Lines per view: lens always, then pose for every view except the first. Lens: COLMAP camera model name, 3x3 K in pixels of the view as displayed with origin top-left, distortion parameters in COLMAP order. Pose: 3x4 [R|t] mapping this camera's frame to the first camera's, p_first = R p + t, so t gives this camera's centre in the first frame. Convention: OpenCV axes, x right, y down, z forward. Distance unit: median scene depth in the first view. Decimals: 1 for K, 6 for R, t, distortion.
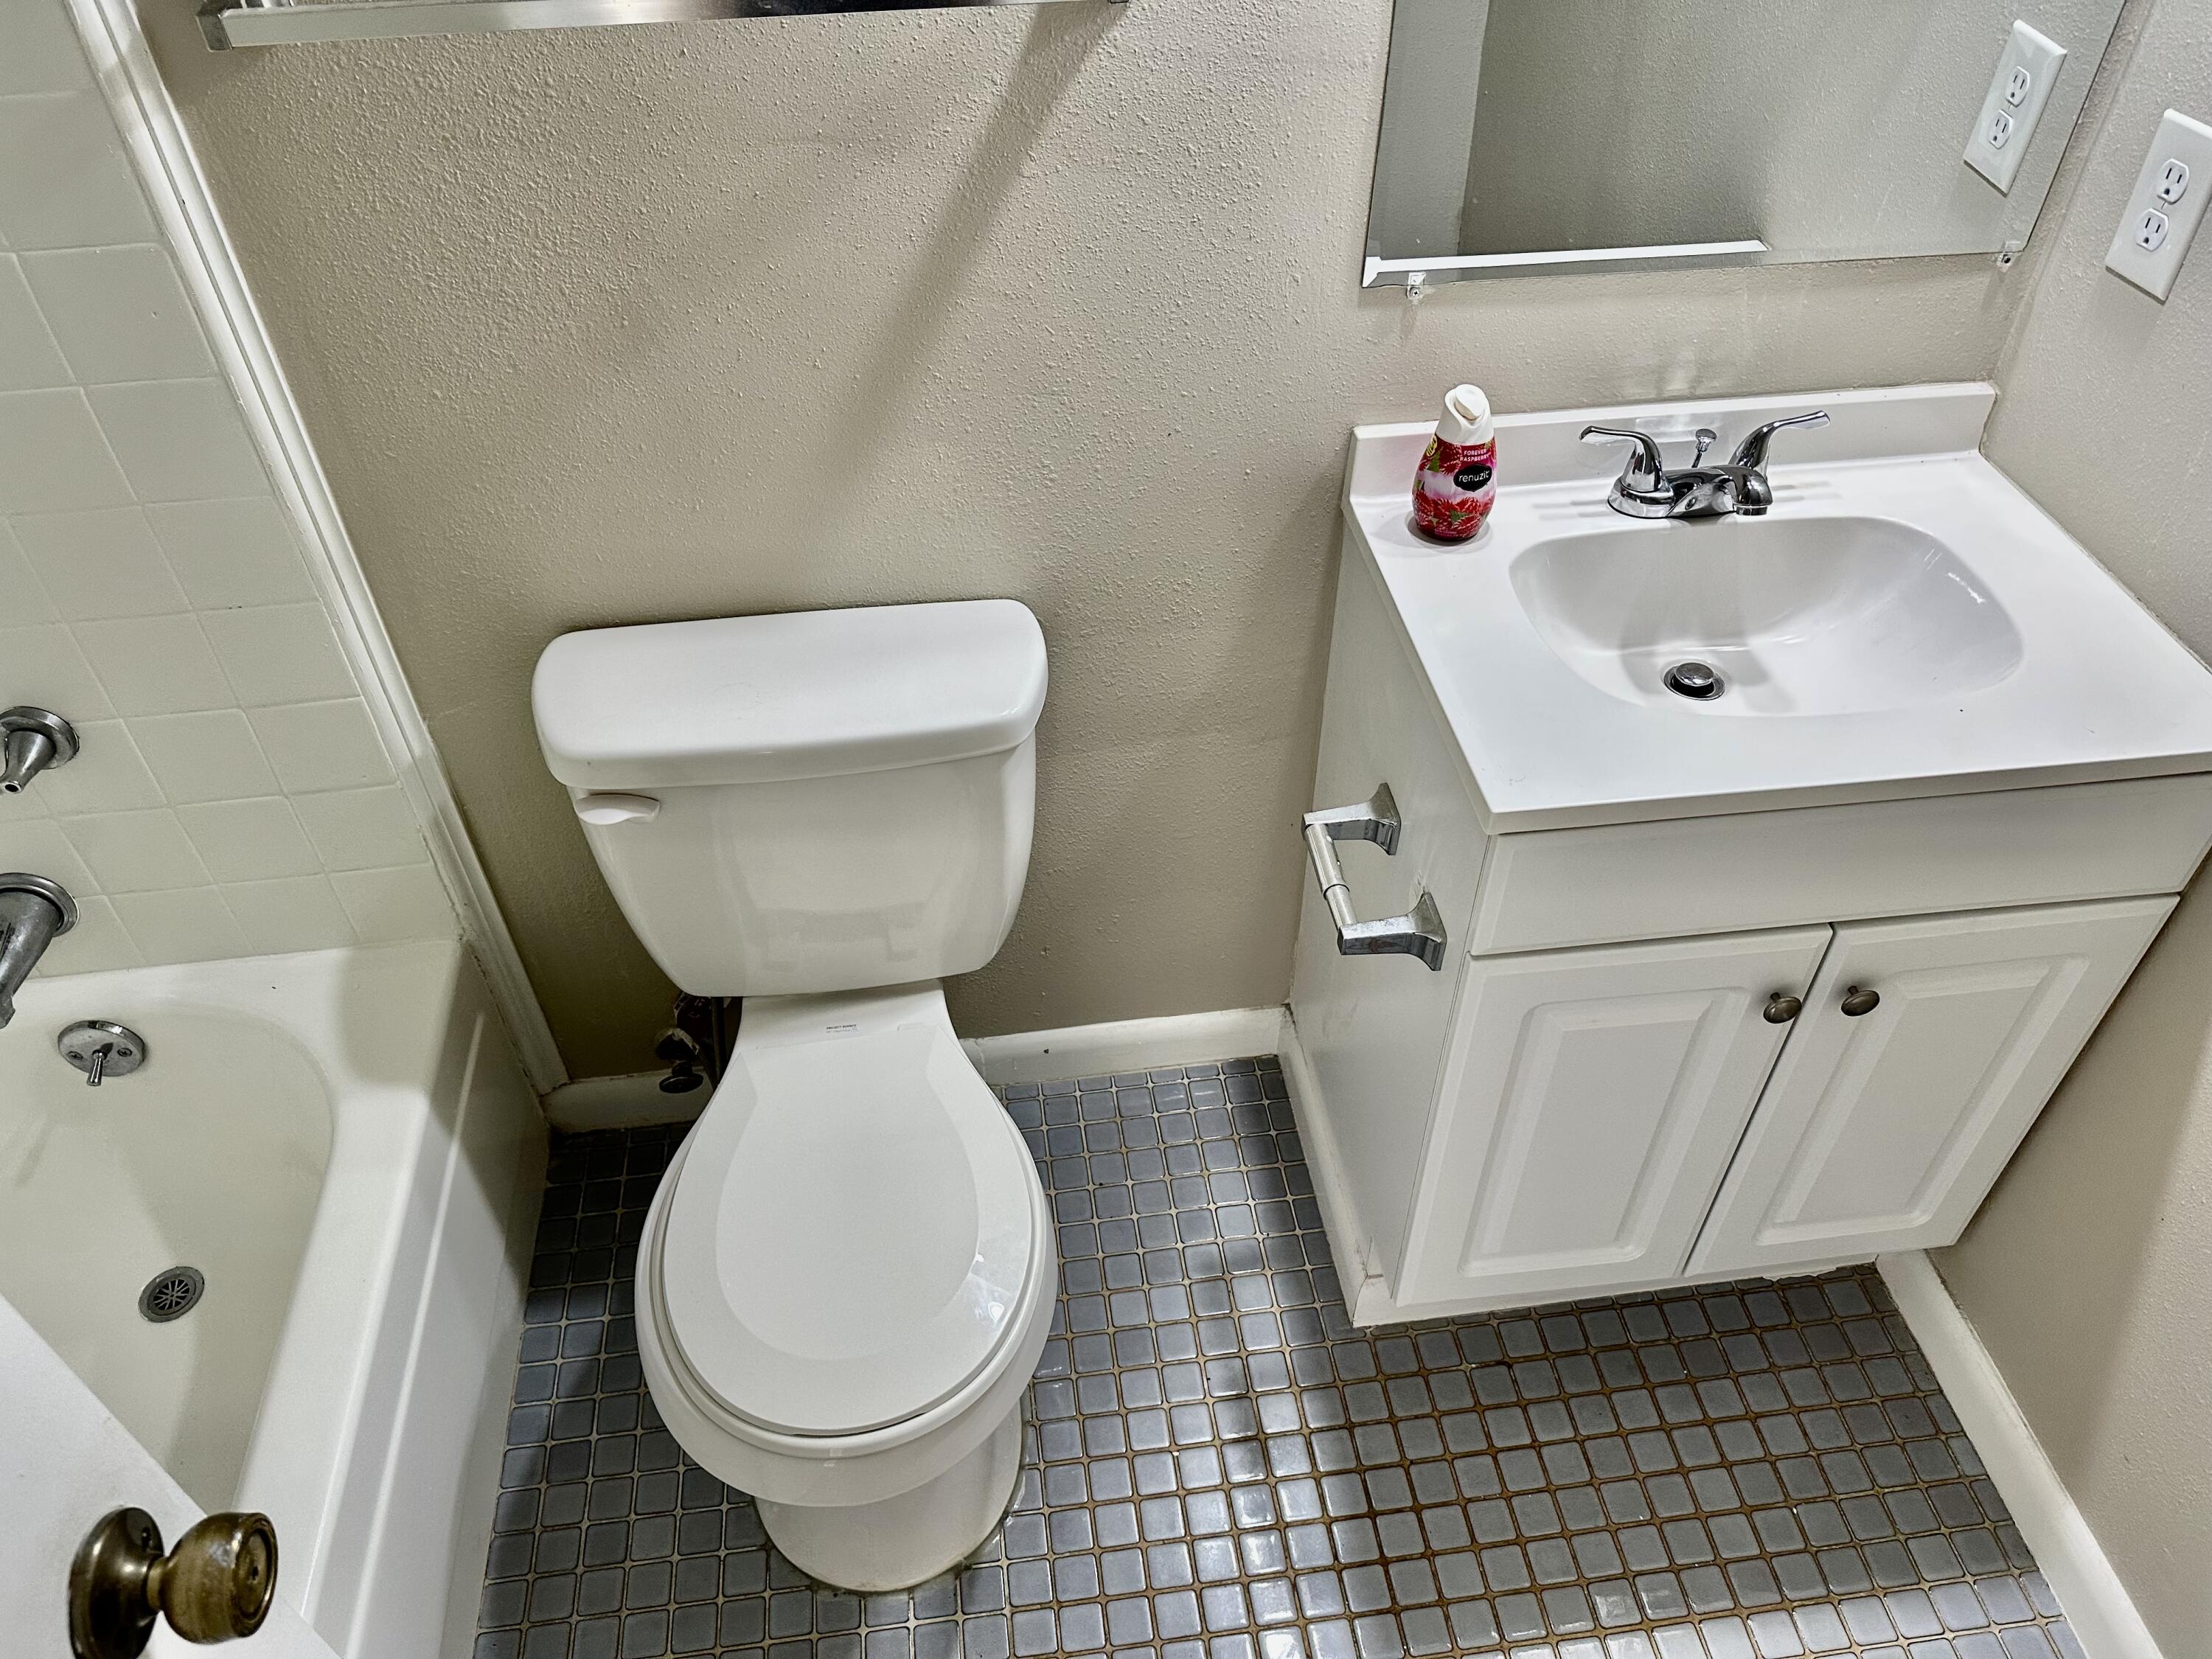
lens RADIAL K [[1541.3, 0, 1104.7], [0, 1541.3, 821.4], [0, 0, 1]] dist [0.171409, -0.364946]
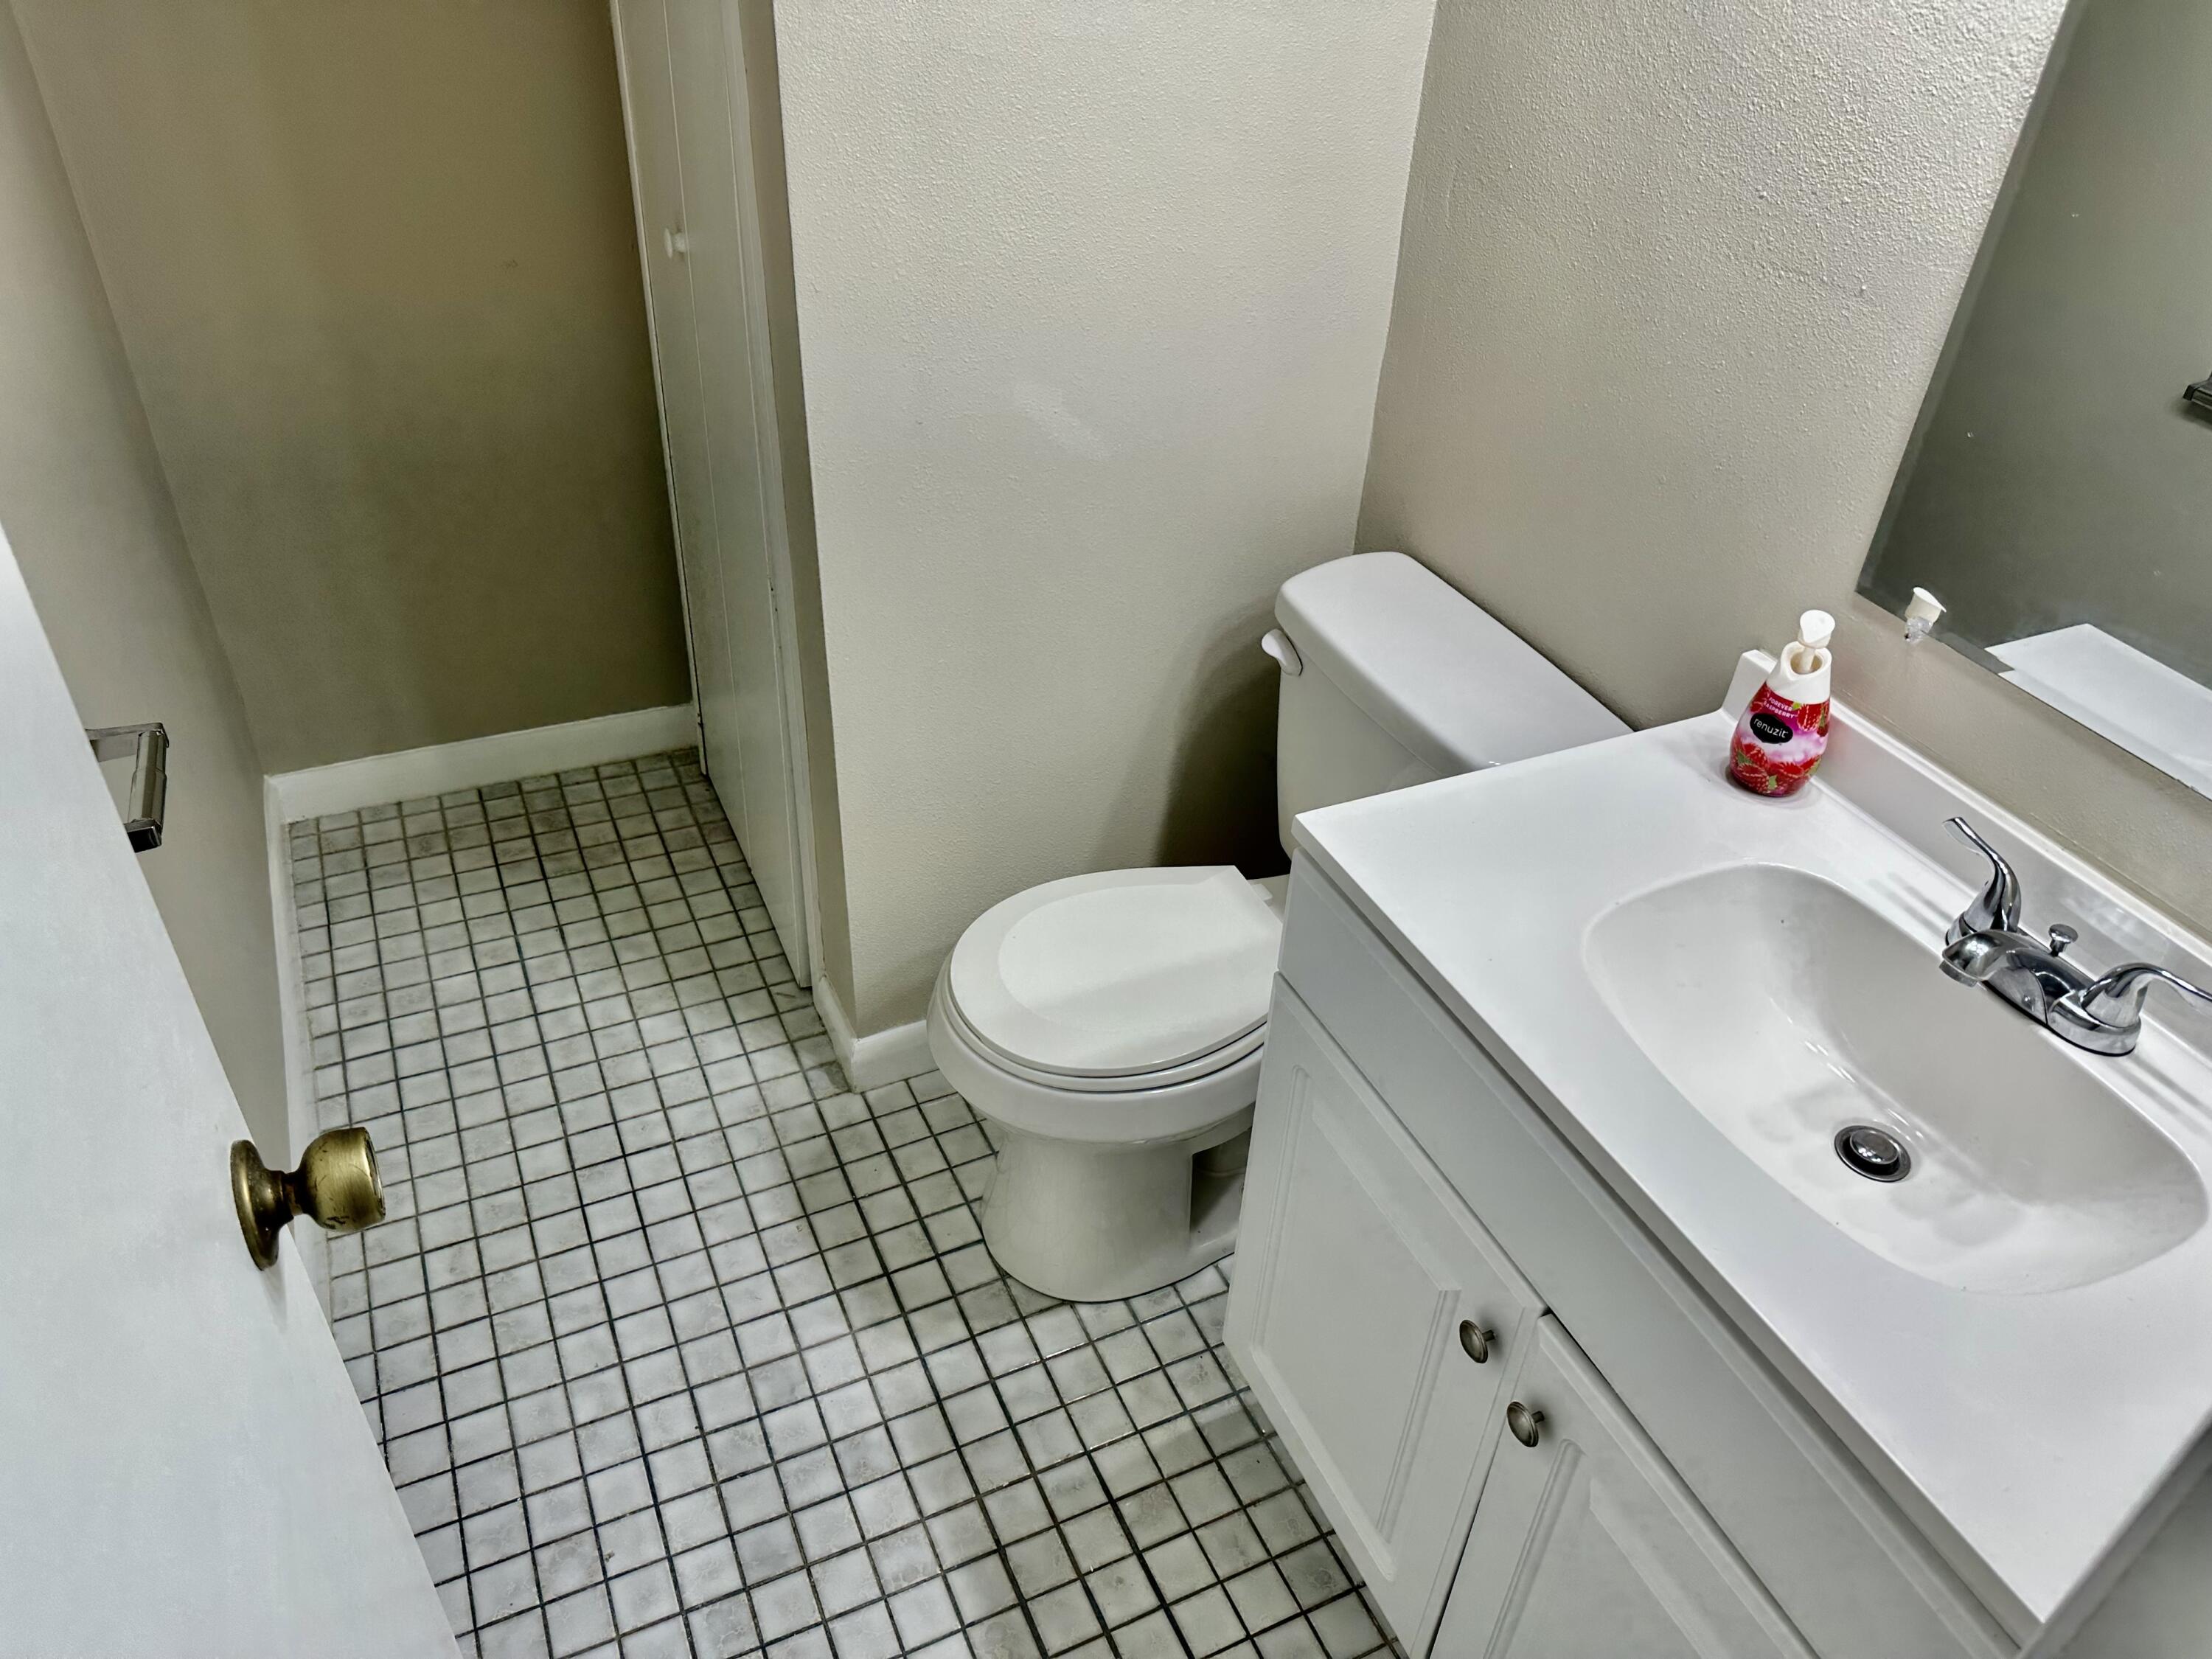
lens RADIAL K [[1541.3, 0, 1104.7], [0, 1541.3, 821.4], [0, 0, 1]] dist [0.171409, -0.364946]
pose [[0.298008, 0.568831, -0.766566, 0.783444], [-0.678069, 0.691379, 0.249434, -0.142870], [0.671873, 0.445451, 0.591743, 0.206312]]
